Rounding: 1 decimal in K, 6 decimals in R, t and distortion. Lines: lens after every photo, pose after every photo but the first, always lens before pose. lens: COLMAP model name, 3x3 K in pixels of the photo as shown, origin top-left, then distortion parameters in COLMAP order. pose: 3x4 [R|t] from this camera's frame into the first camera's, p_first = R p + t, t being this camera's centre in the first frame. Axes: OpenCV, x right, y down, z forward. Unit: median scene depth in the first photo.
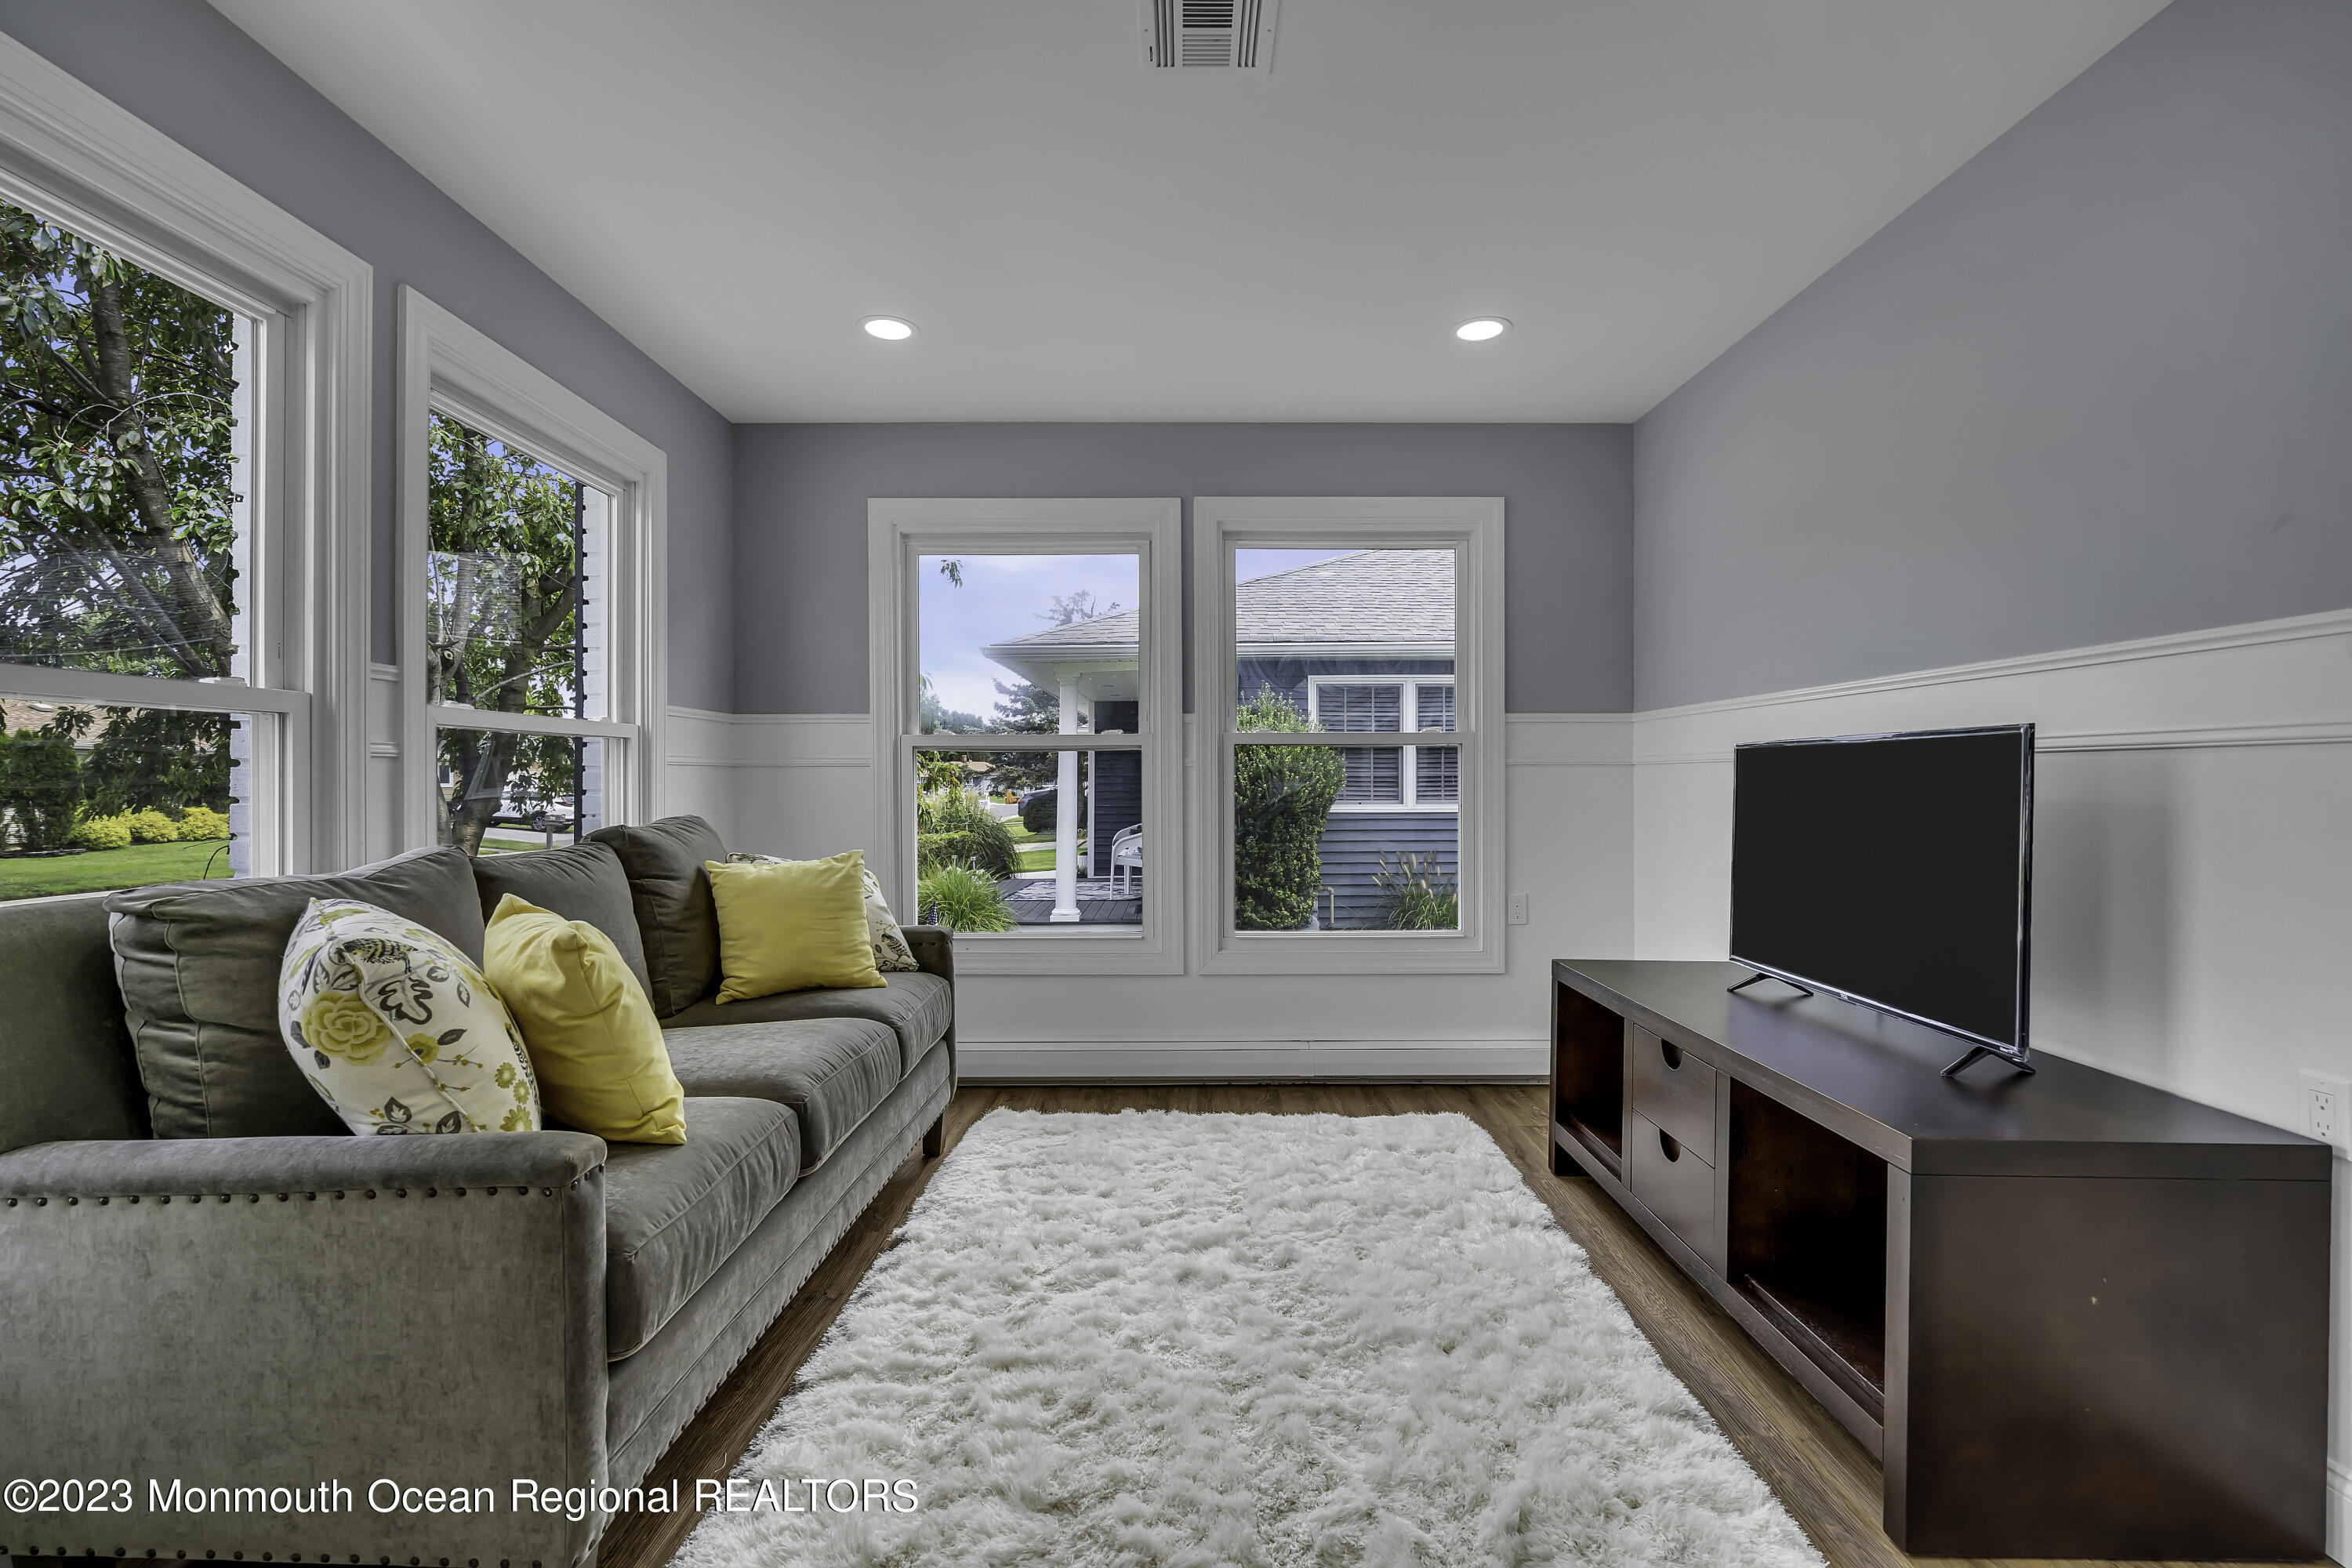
lens RADIAL K [[1073.4, 0, 1181.3], [0, 1073.4, 786.8], [0, 0, 1]] dist [-0.007712, 0.002613]
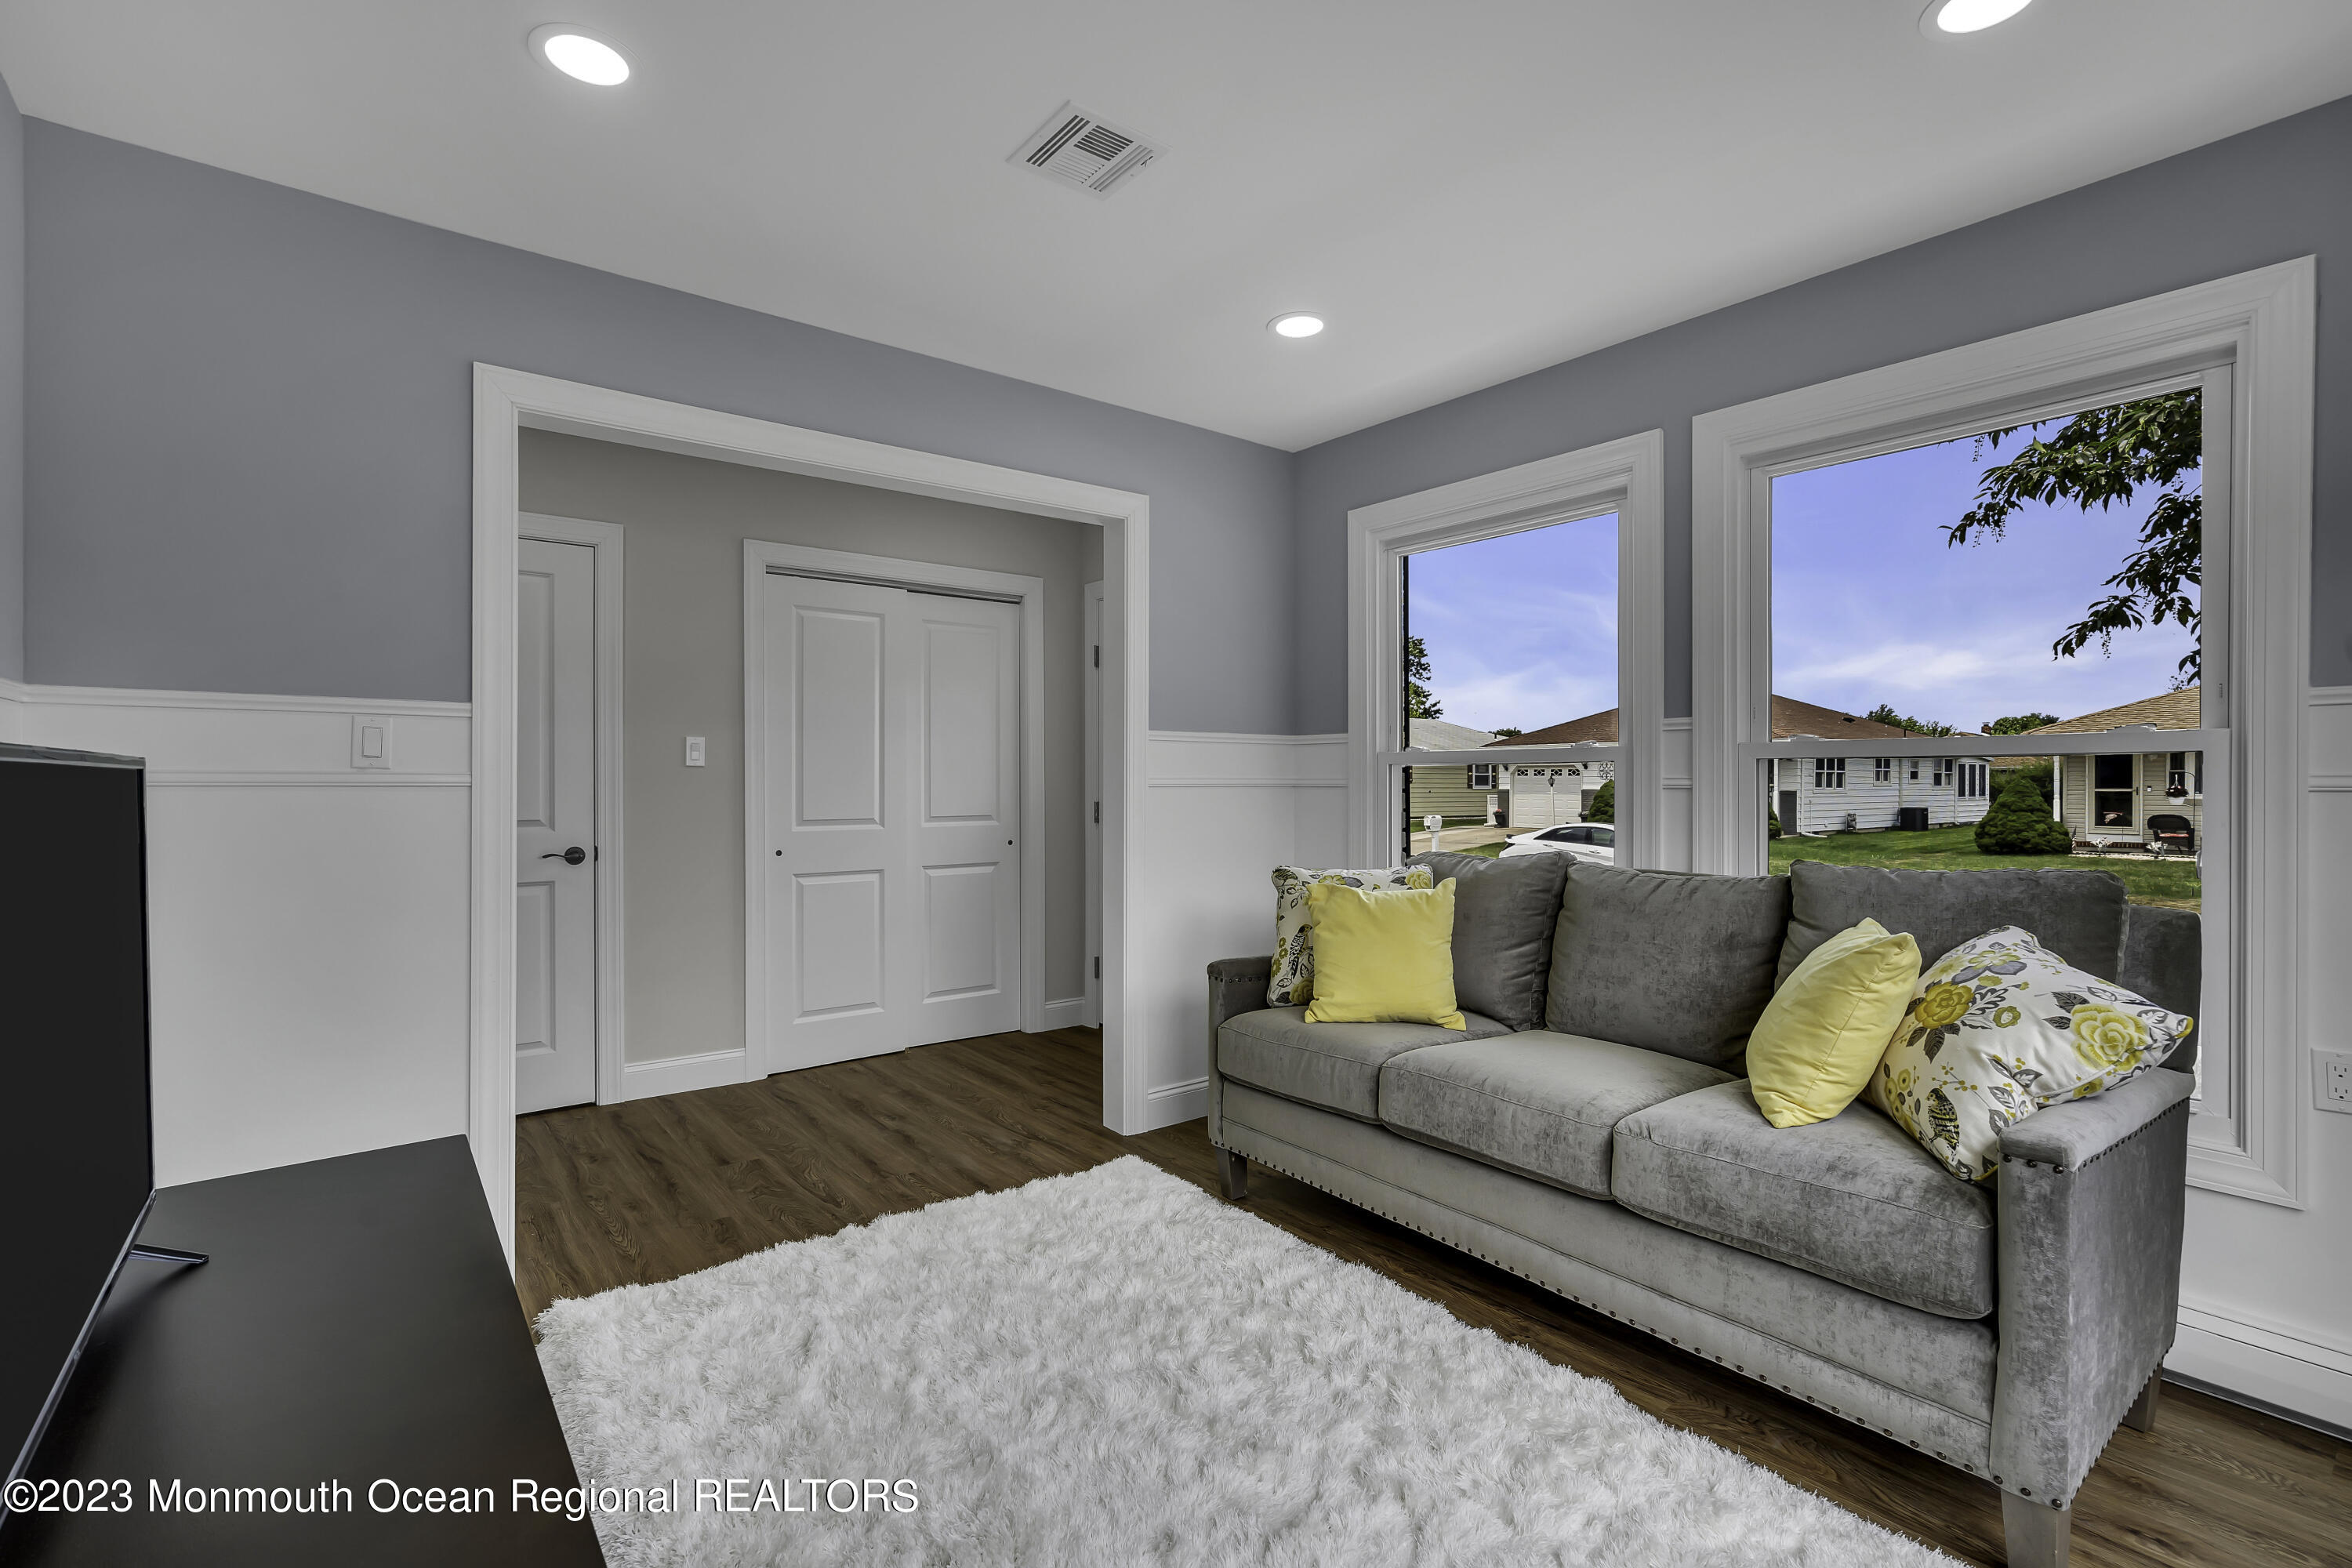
lens RADIAL K [[1073.4, 0, 1176.7], [0, 1073.4, 778.8], [0, 0, 1]] dist [-0.007712, 0.002613]
pose [[-0.782104, 0.006990, -0.623108, 0.474600], [0.001619, 0.999957, 0.009186, -0.043864], [0.623146, 0.006176, -0.782082, 1.387562]]
